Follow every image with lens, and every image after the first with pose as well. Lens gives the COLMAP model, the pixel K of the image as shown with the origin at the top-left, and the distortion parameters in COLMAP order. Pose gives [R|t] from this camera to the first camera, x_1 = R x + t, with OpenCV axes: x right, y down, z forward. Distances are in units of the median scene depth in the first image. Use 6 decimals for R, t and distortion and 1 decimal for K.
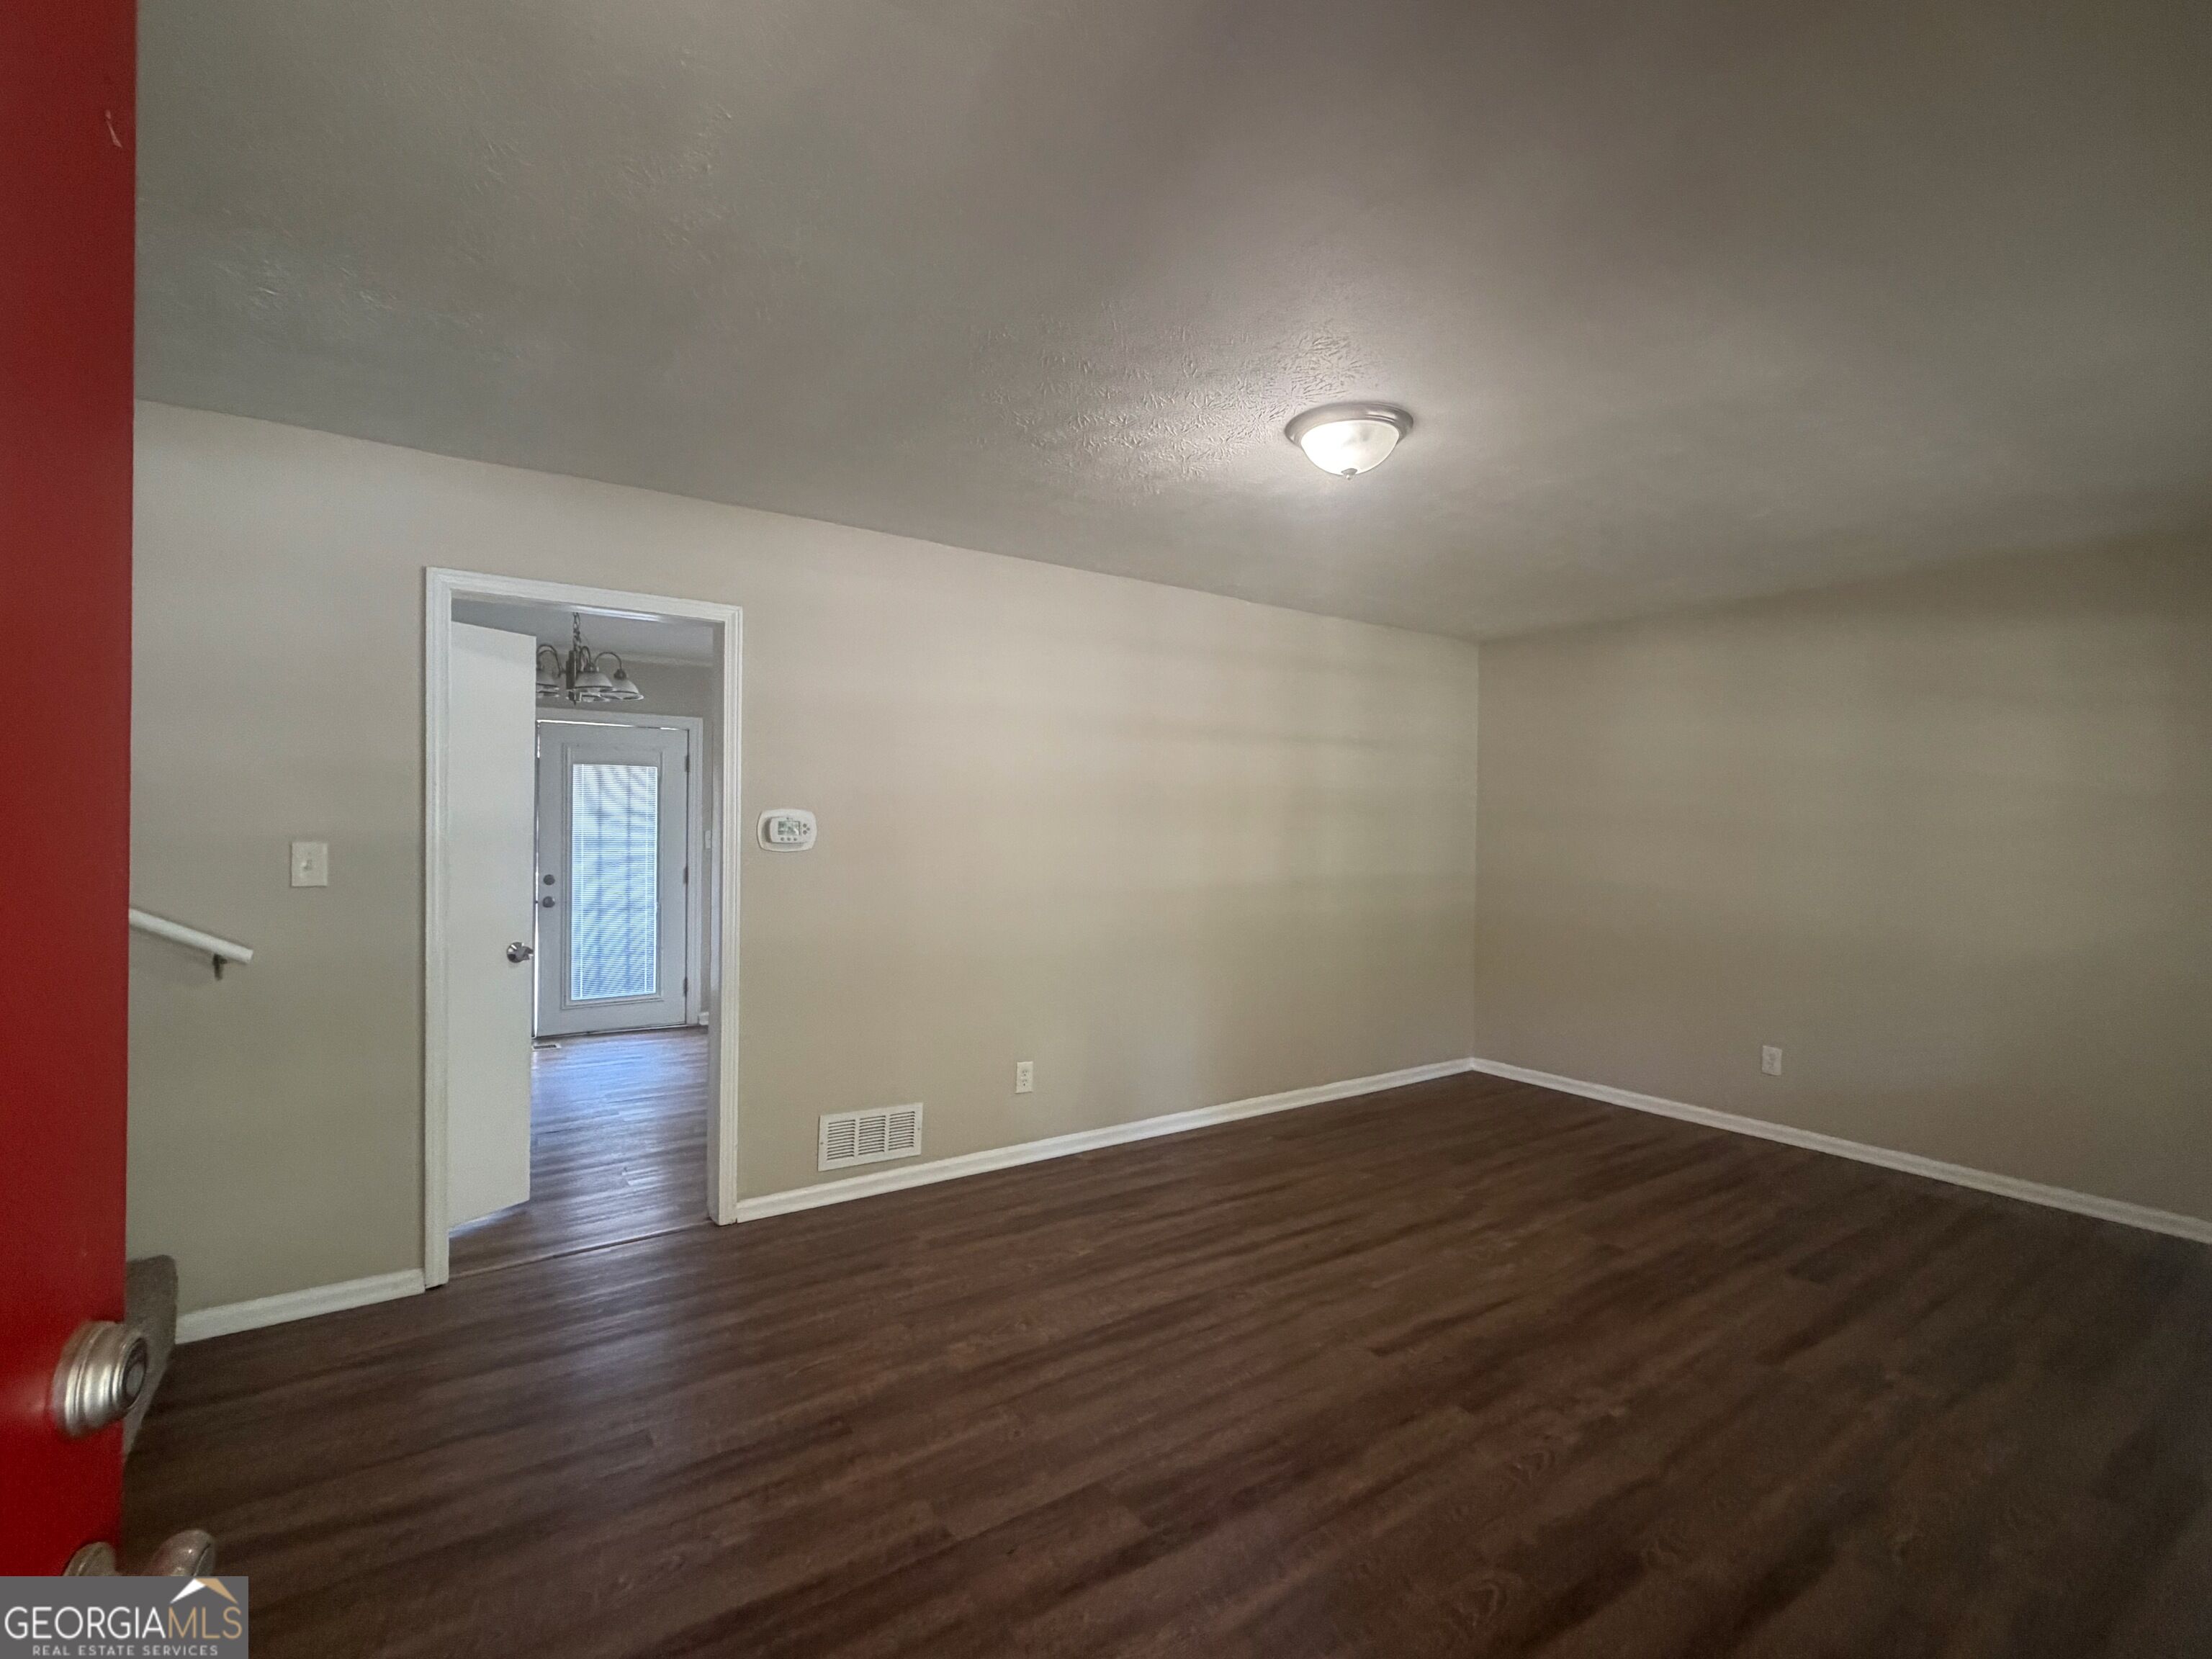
lens RADIAL K [[1029.2, 0, 1111.3], [0, 1029.2, 830.2], [0, 0, 1]] dist [0.002182, 0.000008]
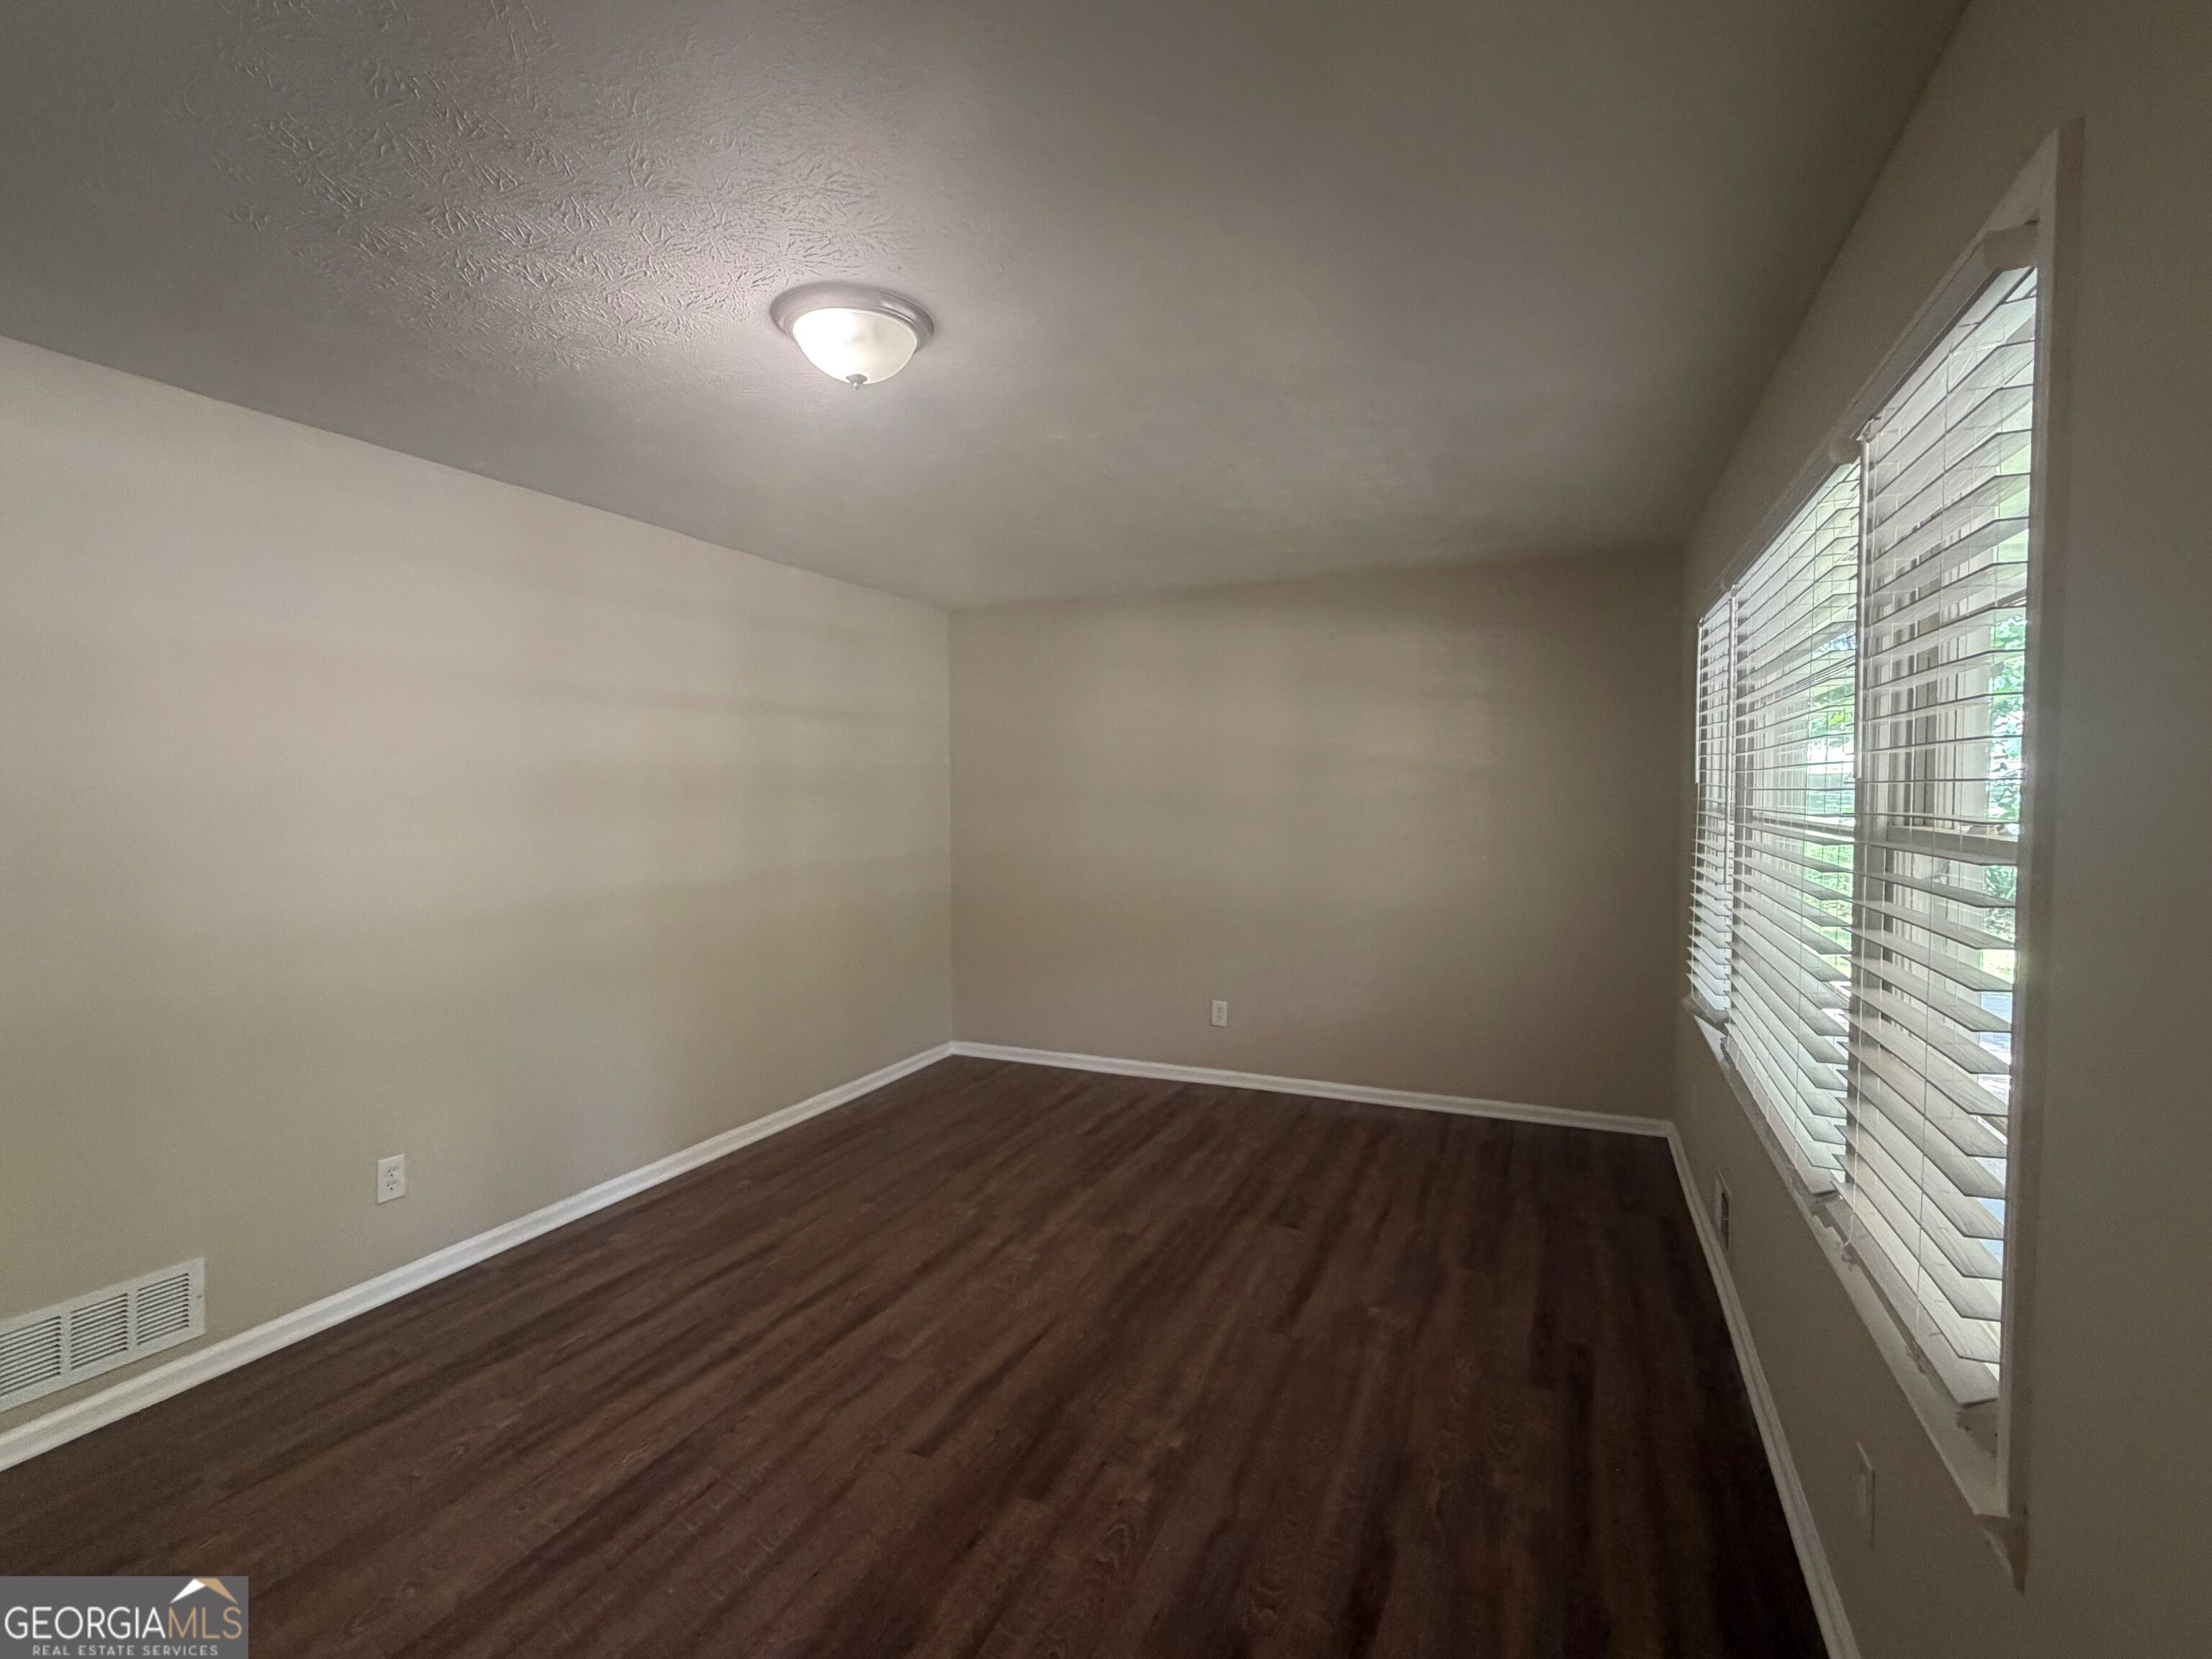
lens RADIAL K [[1029.2, 0, 1111.3], [0, 1029.2, 830.2], [0, 0, 1]] dist [0.002182, 0.000008]
pose [[0.857989, -0.038681, 0.512209, -0.016634], [0.020582, 0.998949, 0.040961, -0.025800], [-0.513255, -0.024602, 0.857883, 0.180435]]
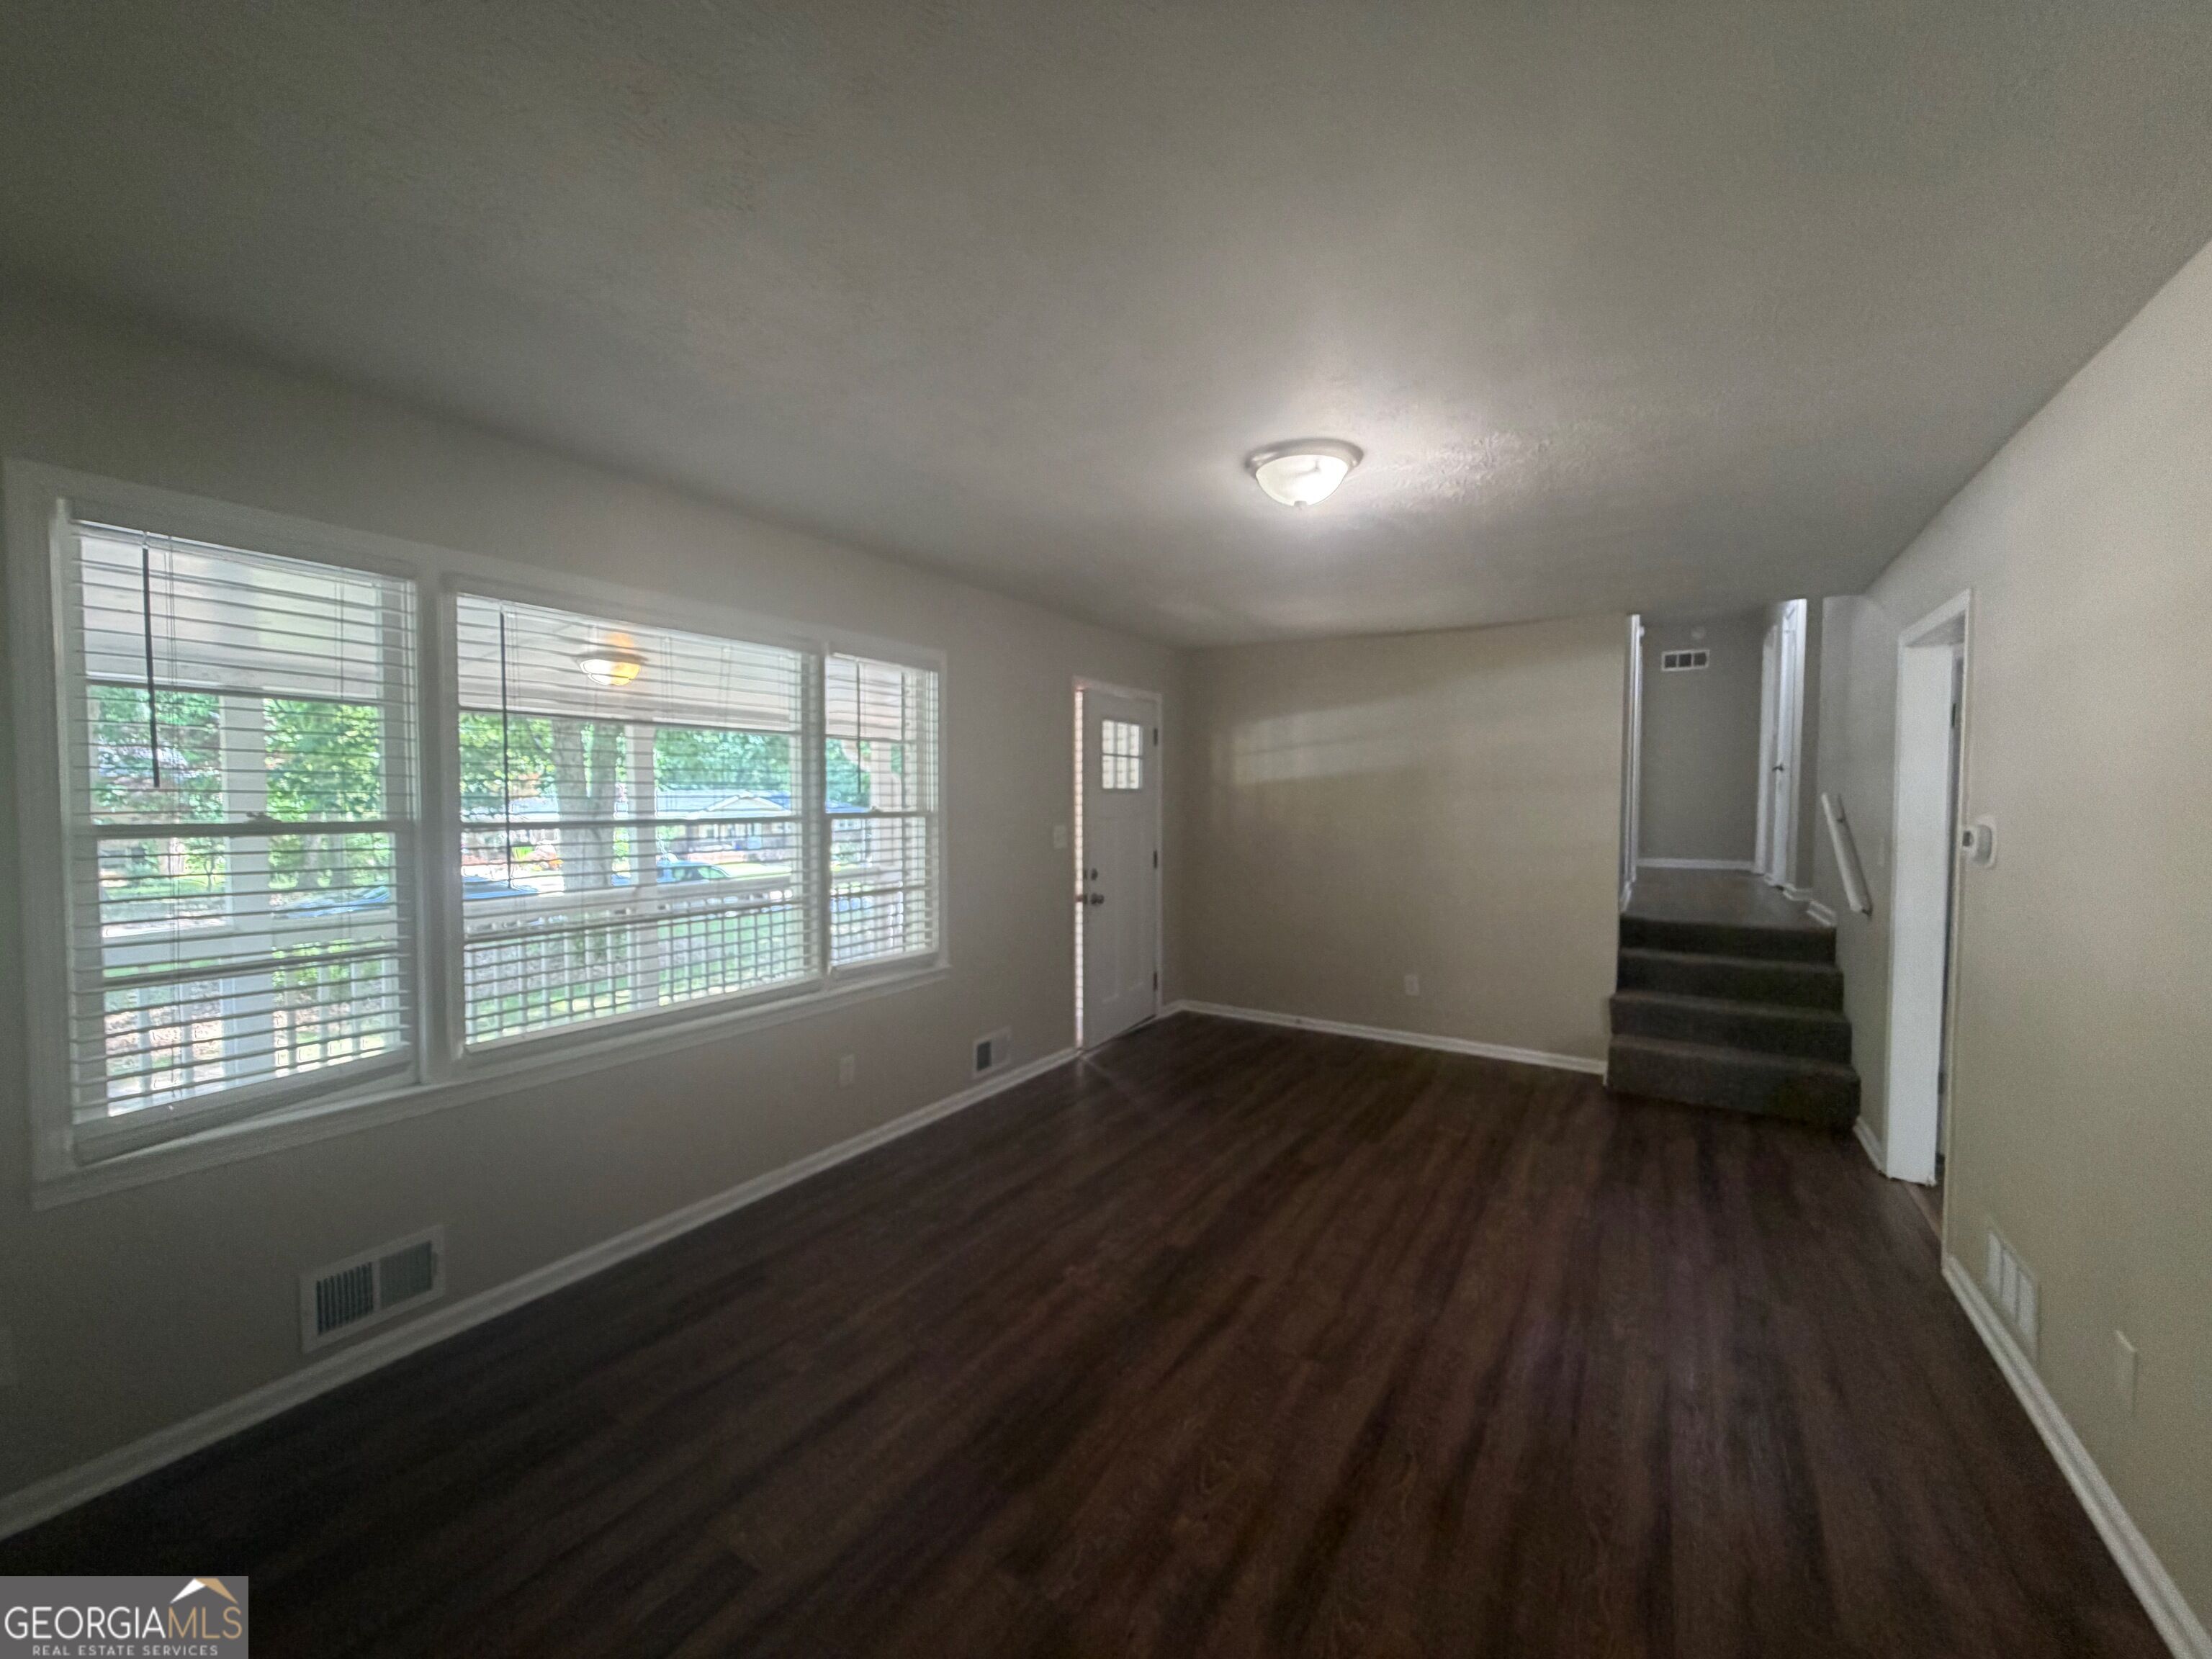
lens RADIAL K [[878.3, 0, 1106.0], [0, 878.3, 829.5], [0, 0, 1]] dist [-0.000077, 0.000459]
pose [[-0.922502, -0.002193, -0.385986, 0.672609], [-0.018244, 0.999114, 0.037925, -0.026415], [0.385561, 0.042027, -0.921725, 1.544901]]
